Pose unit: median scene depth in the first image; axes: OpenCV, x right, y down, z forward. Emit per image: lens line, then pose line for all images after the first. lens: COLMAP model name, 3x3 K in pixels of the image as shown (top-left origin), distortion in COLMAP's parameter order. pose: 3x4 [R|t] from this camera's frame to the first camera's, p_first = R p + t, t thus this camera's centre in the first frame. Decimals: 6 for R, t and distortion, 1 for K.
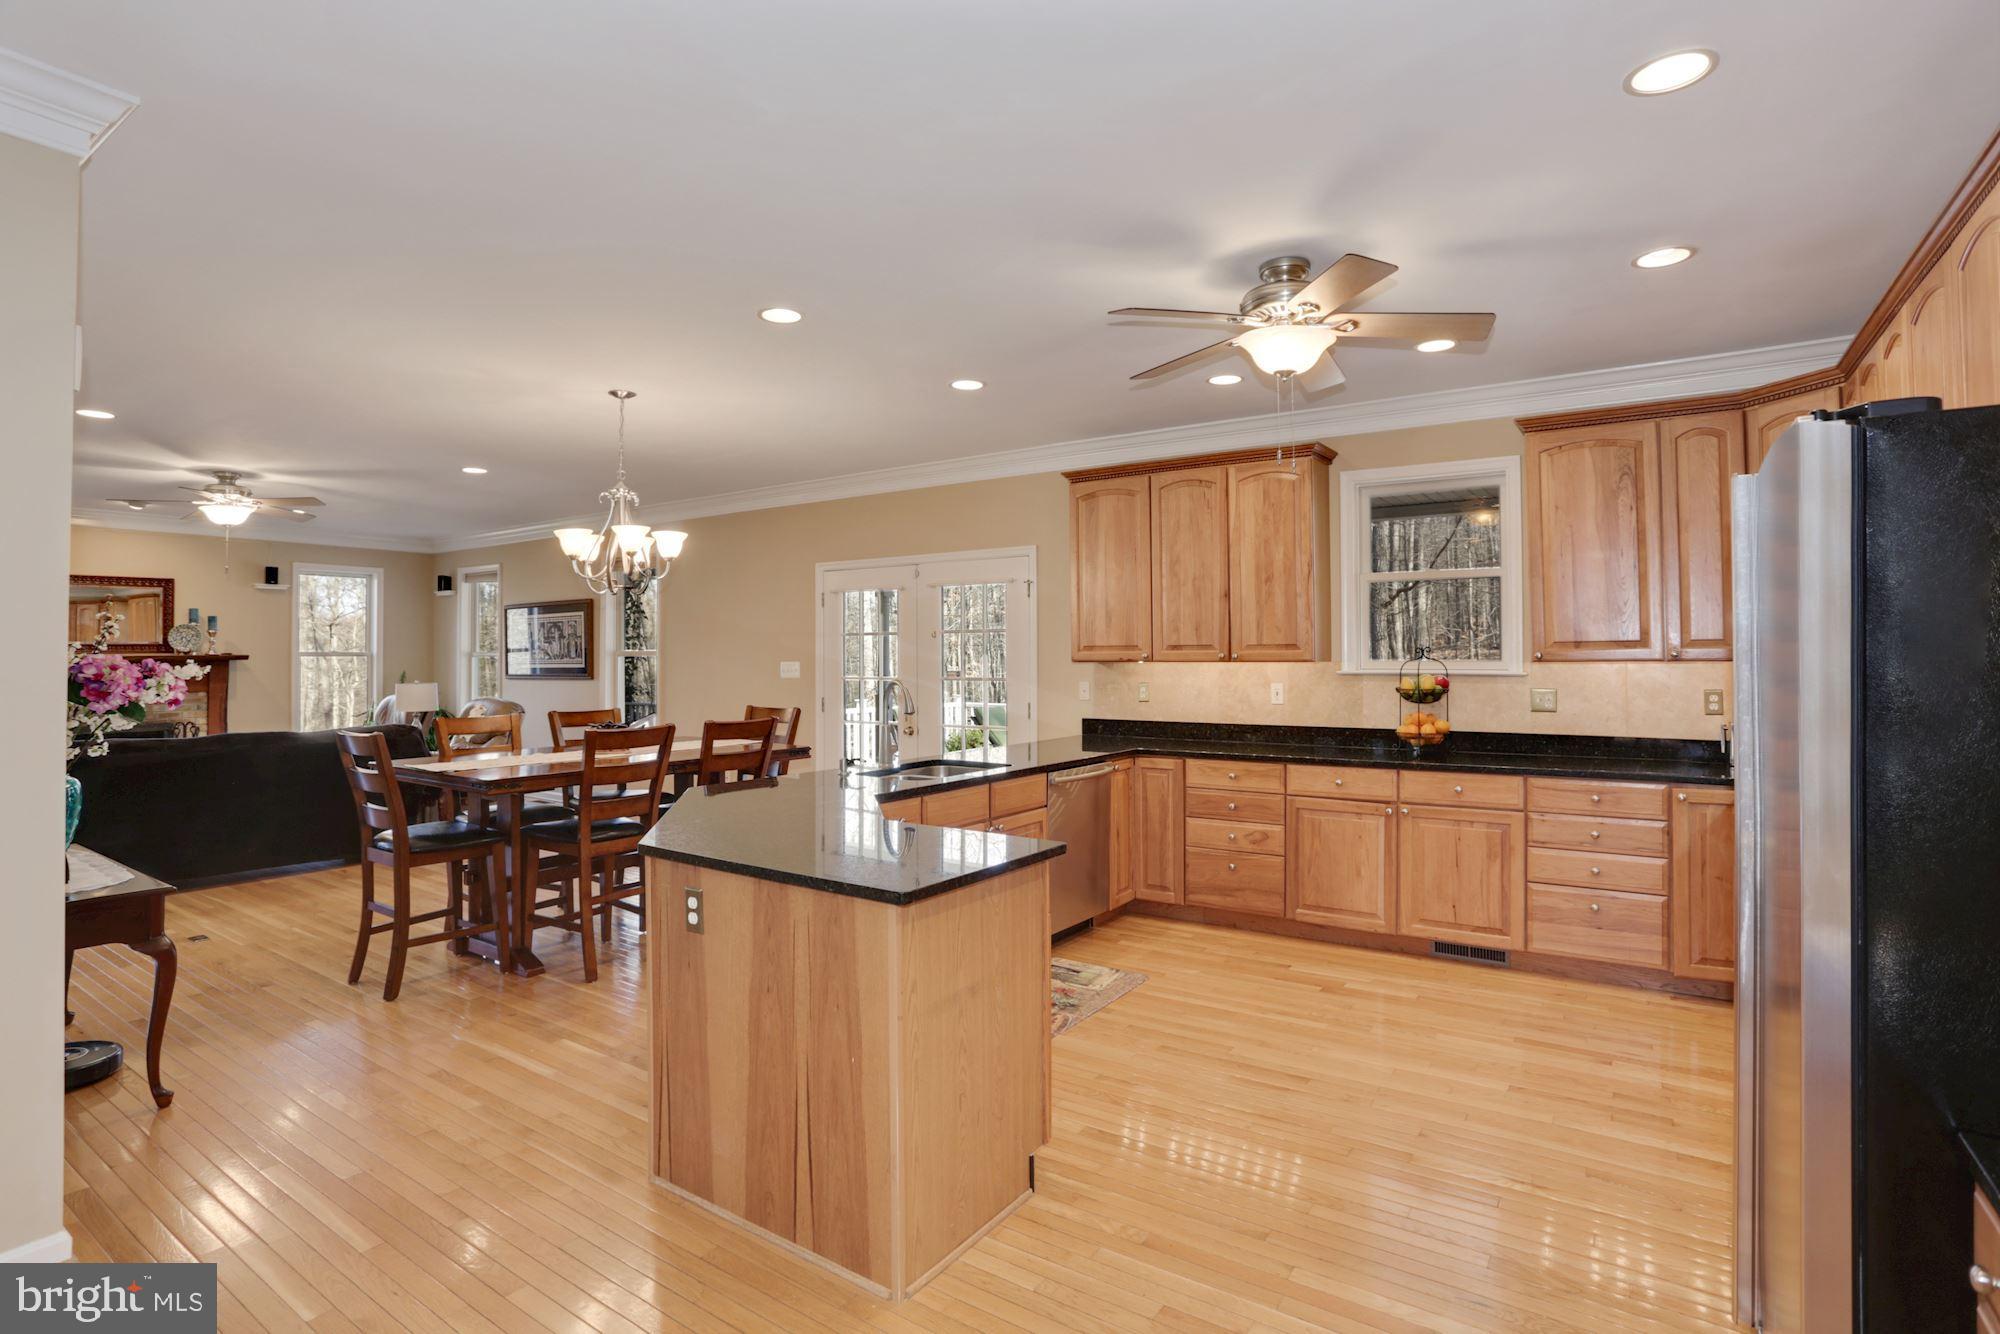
lens RADIAL K [[970.9, 0, 1001.4], [0, 970.9, 637.0], [0, 0, 1]] dist [-0.068456, 0.026047]
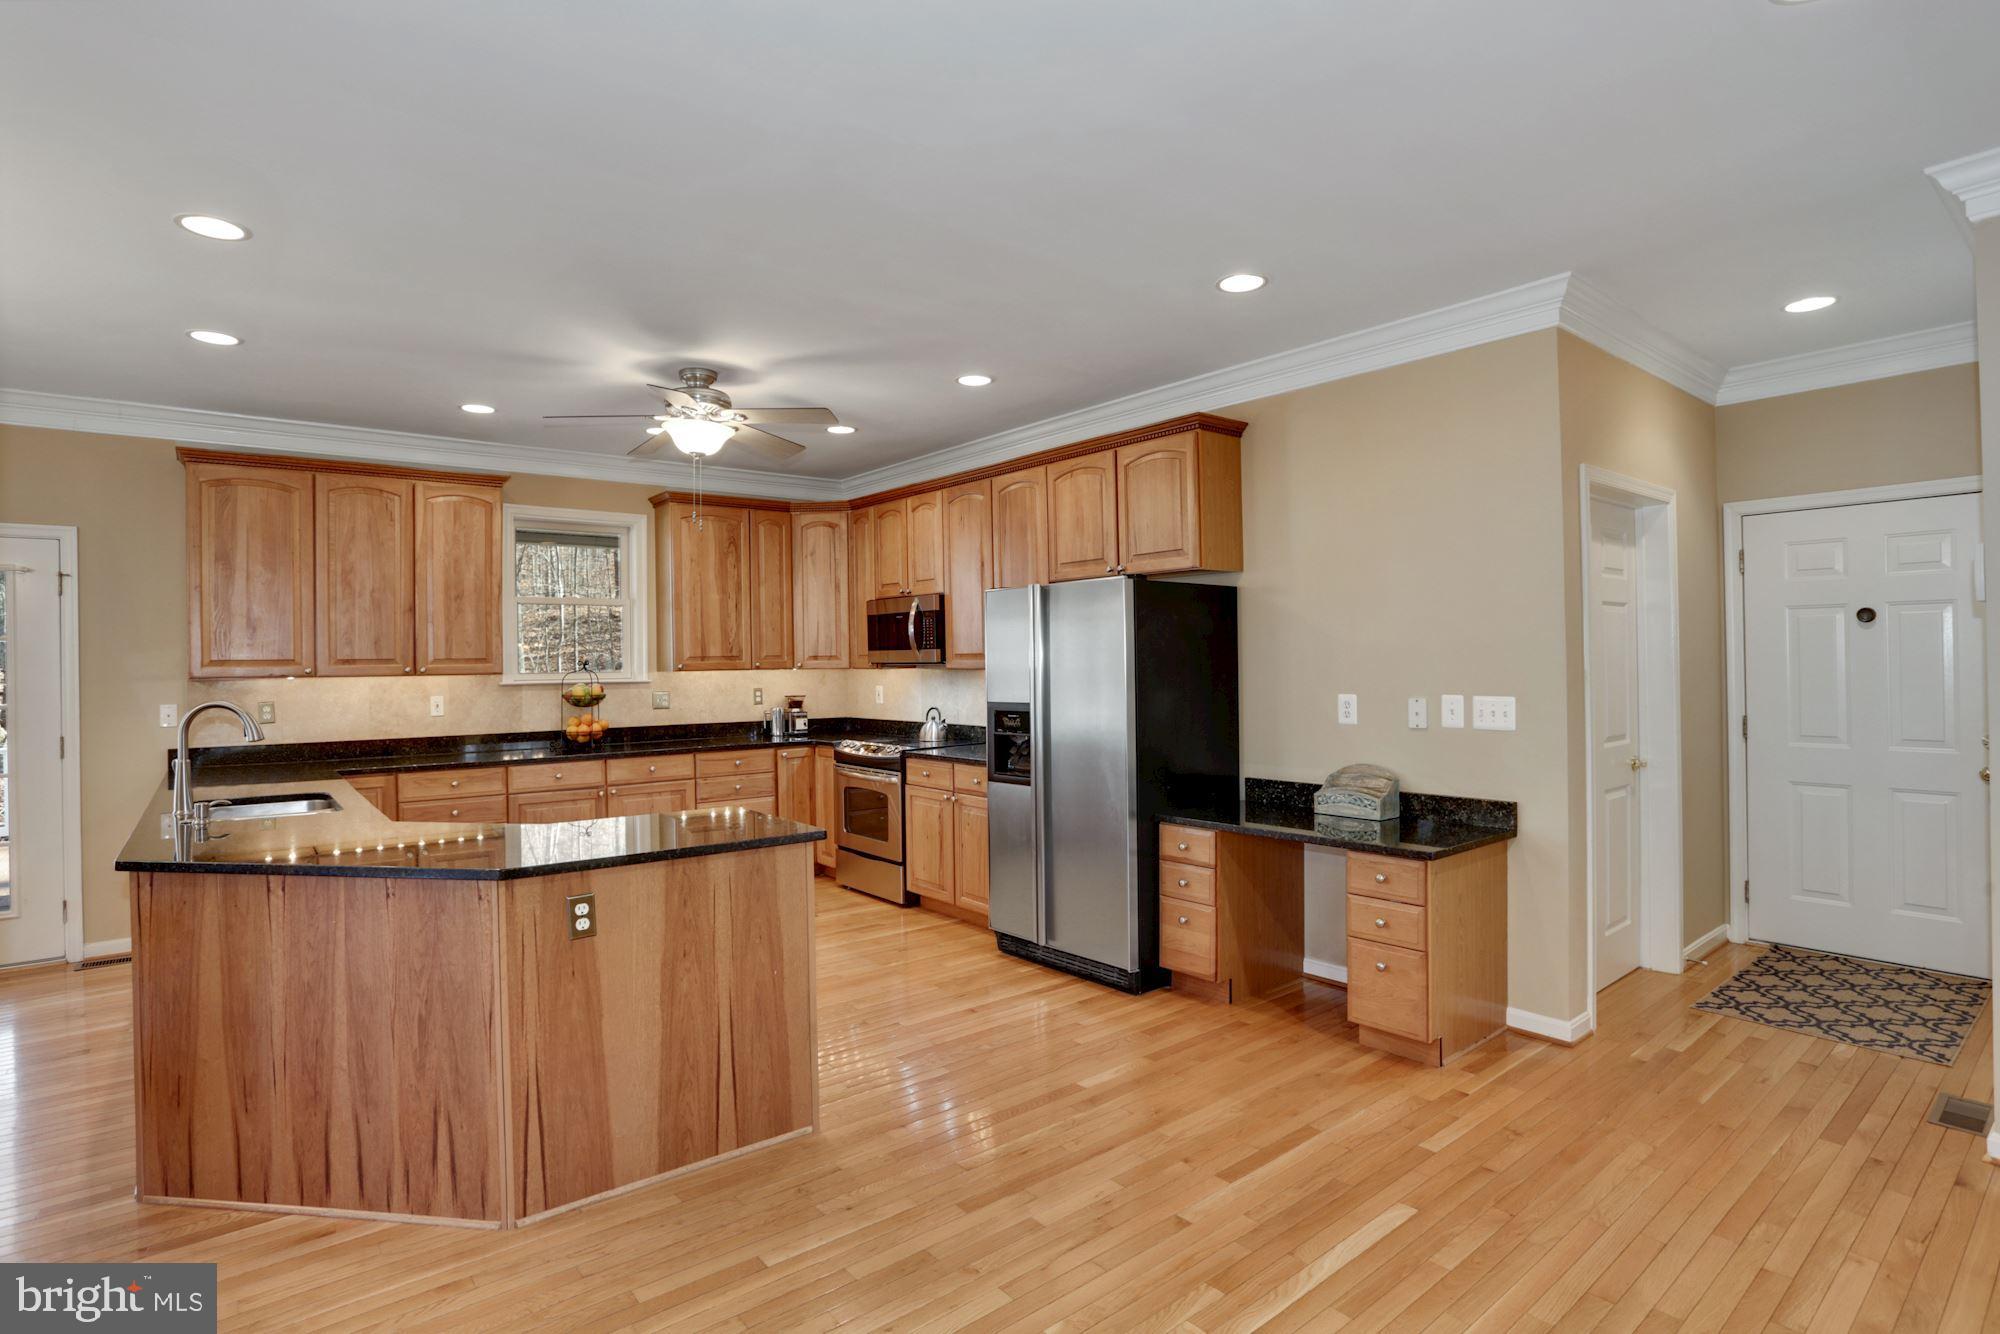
lens RADIAL K [[970.9, 0, 984.1], [0, 970.9, 659.7], [0, 0, 1]] dist [-0.068456, 0.026047]
pose [[0.305372, 0.001001, 0.952233, -0.571623], [-0.005972, 0.999982, 0.000864, 0.004850], [-0.952215, -0.005950, 0.305372, 0.142420]]
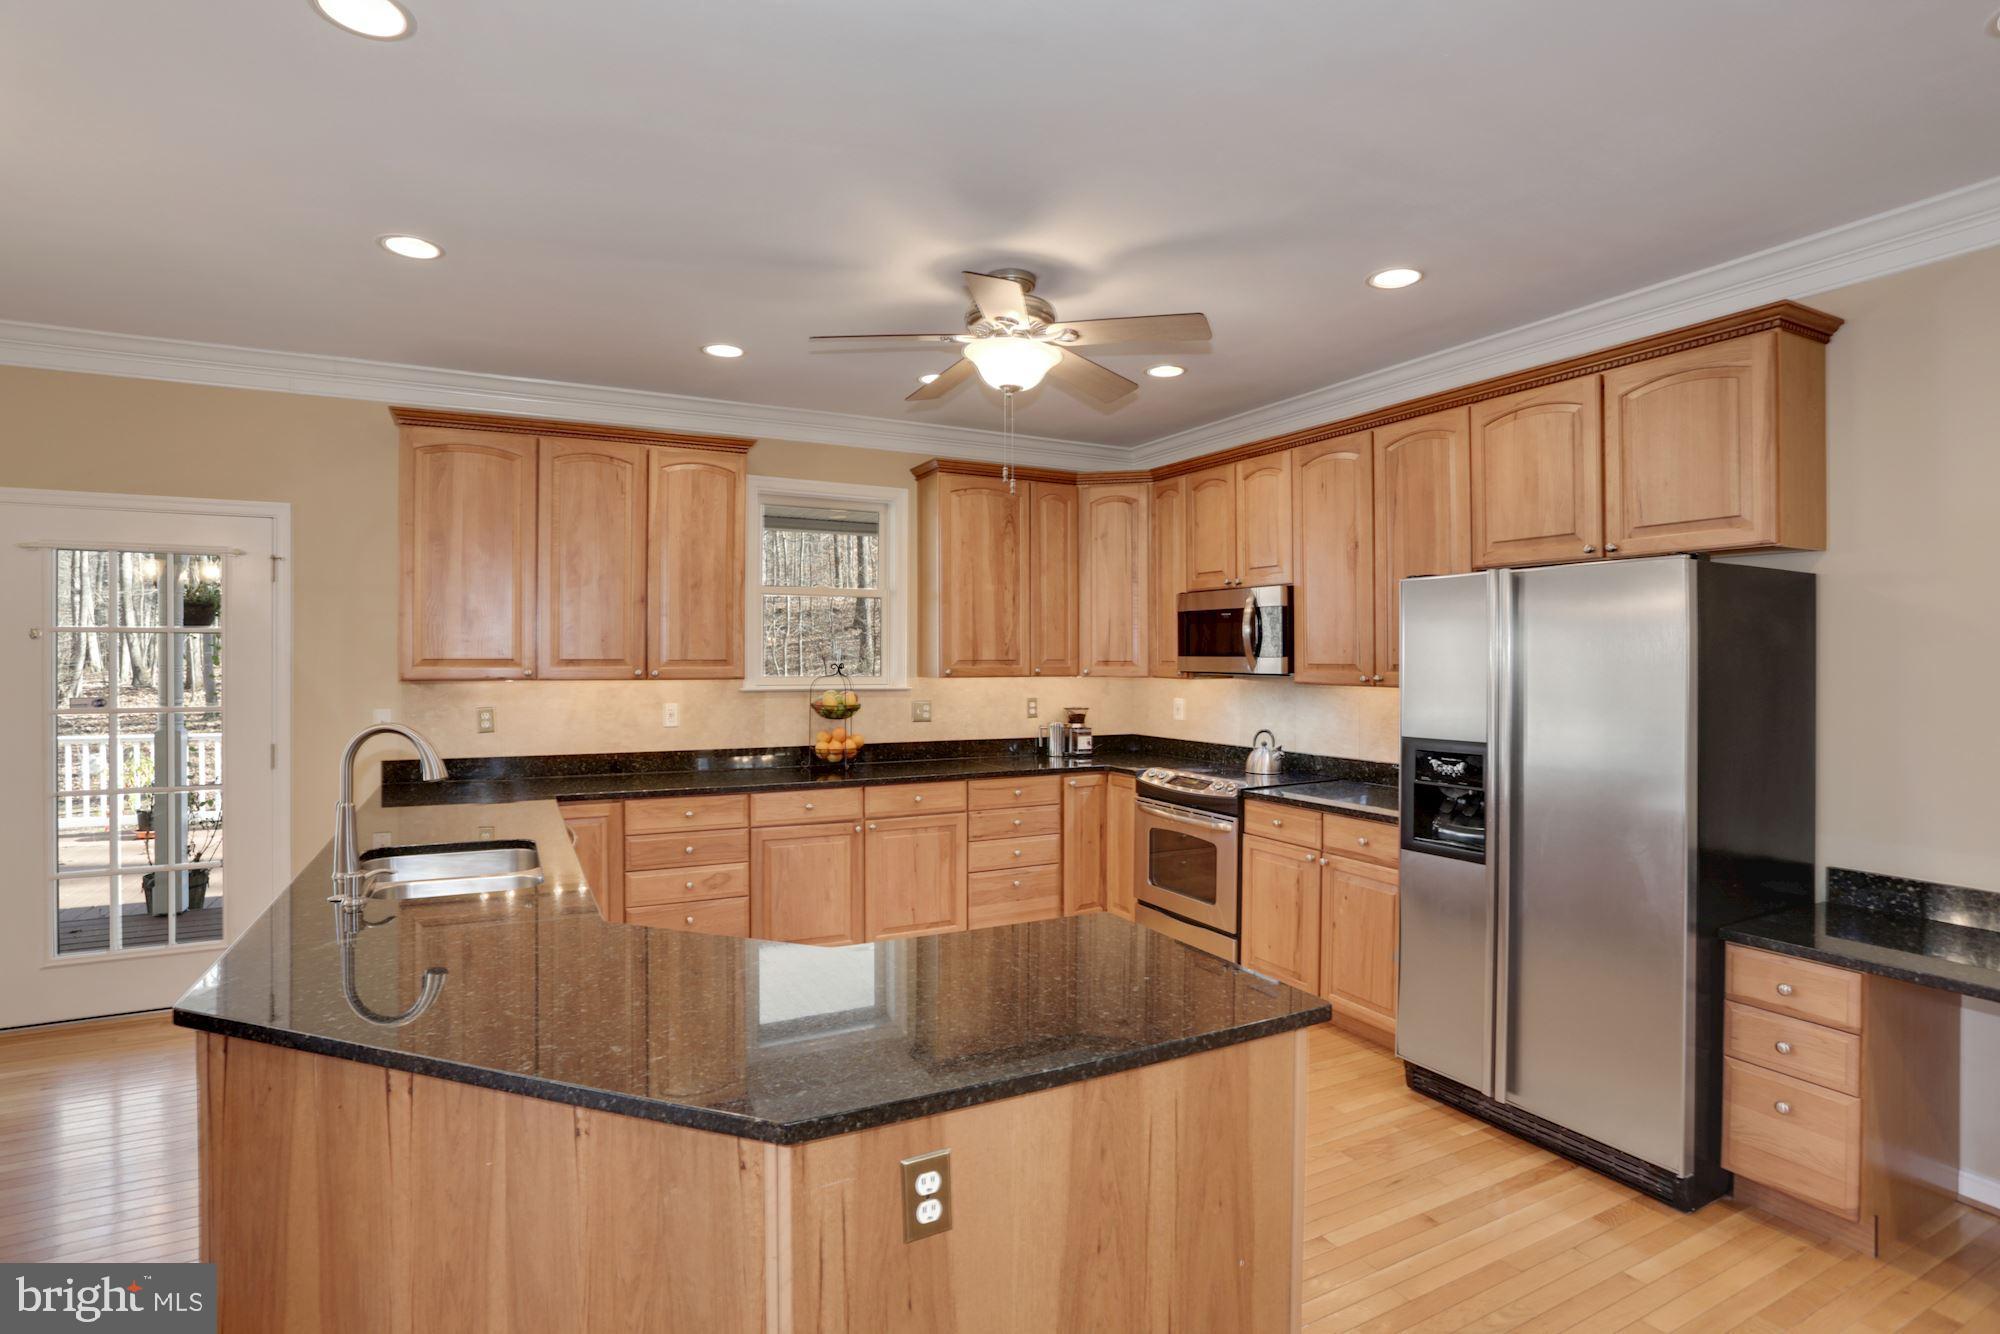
lens RADIAL K [[970.9, 0, 995.2], [0, 970.9, 653.2], [0, 0, 1]] dist [-0.068456, 0.026047]
pose [[0.486832, 0.008455, 0.873454, -0.375557], [-0.021176, 0.999774, 0.002124, -0.006159], [-0.873239, -0.019530, 0.486901, 0.357127]]
